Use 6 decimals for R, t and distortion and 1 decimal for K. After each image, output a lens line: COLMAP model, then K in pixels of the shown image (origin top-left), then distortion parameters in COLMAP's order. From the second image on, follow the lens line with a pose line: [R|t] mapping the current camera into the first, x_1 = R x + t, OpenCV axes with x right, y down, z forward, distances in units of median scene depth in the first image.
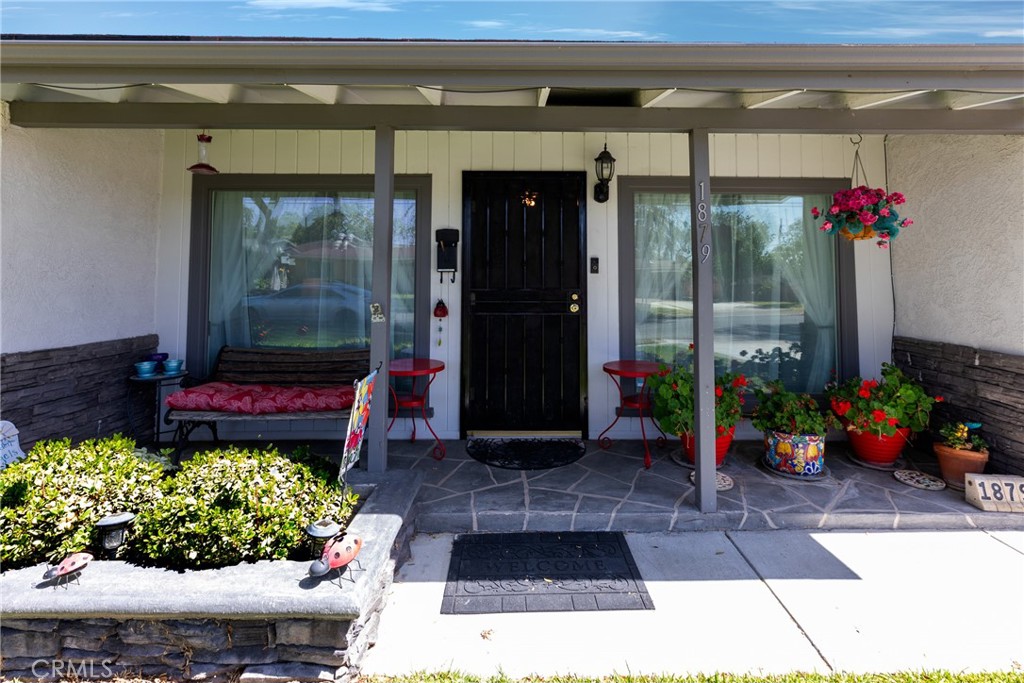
lens RADIAL K [[491.7, 0, 536.3], [0, 491.7, 255.1], [0, 0, 1]] dist [0.006176, -0.000705]
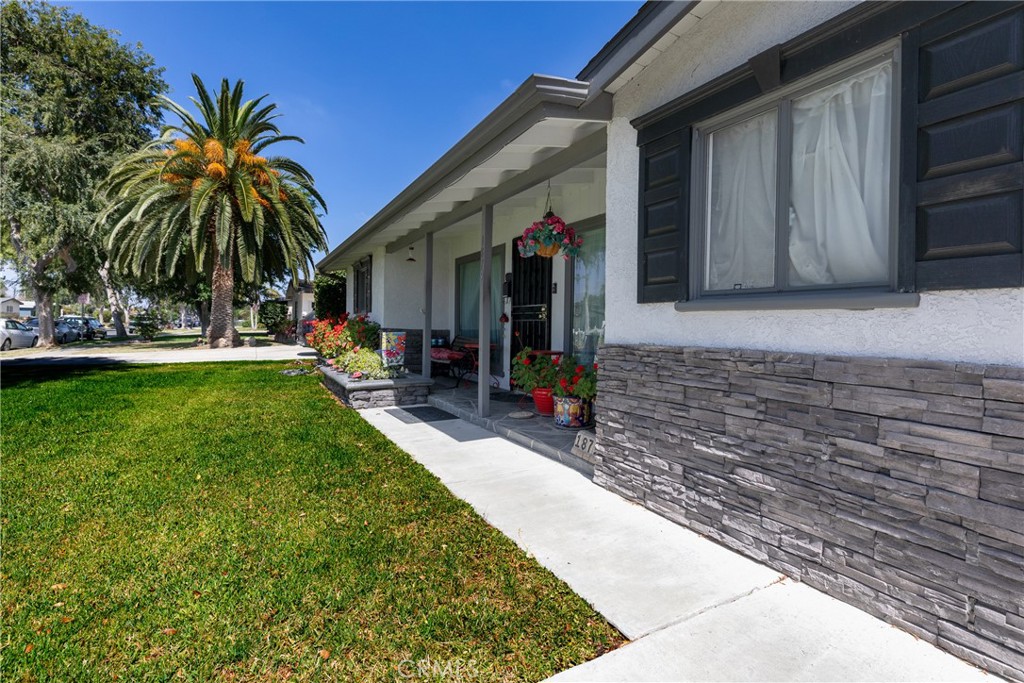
lens RADIAL K [[491.7, 0, 522.4], [0, 491.7, 342.6], [0, 0, 1]] dist [0.006176, -0.000705]
pose [[0.482794, 0.032736, -0.875122, 1.423651], [0.034701, 0.997801, 0.056470, 0.099776], [0.875046, -0.057631, 0.480596, 0.187371]]
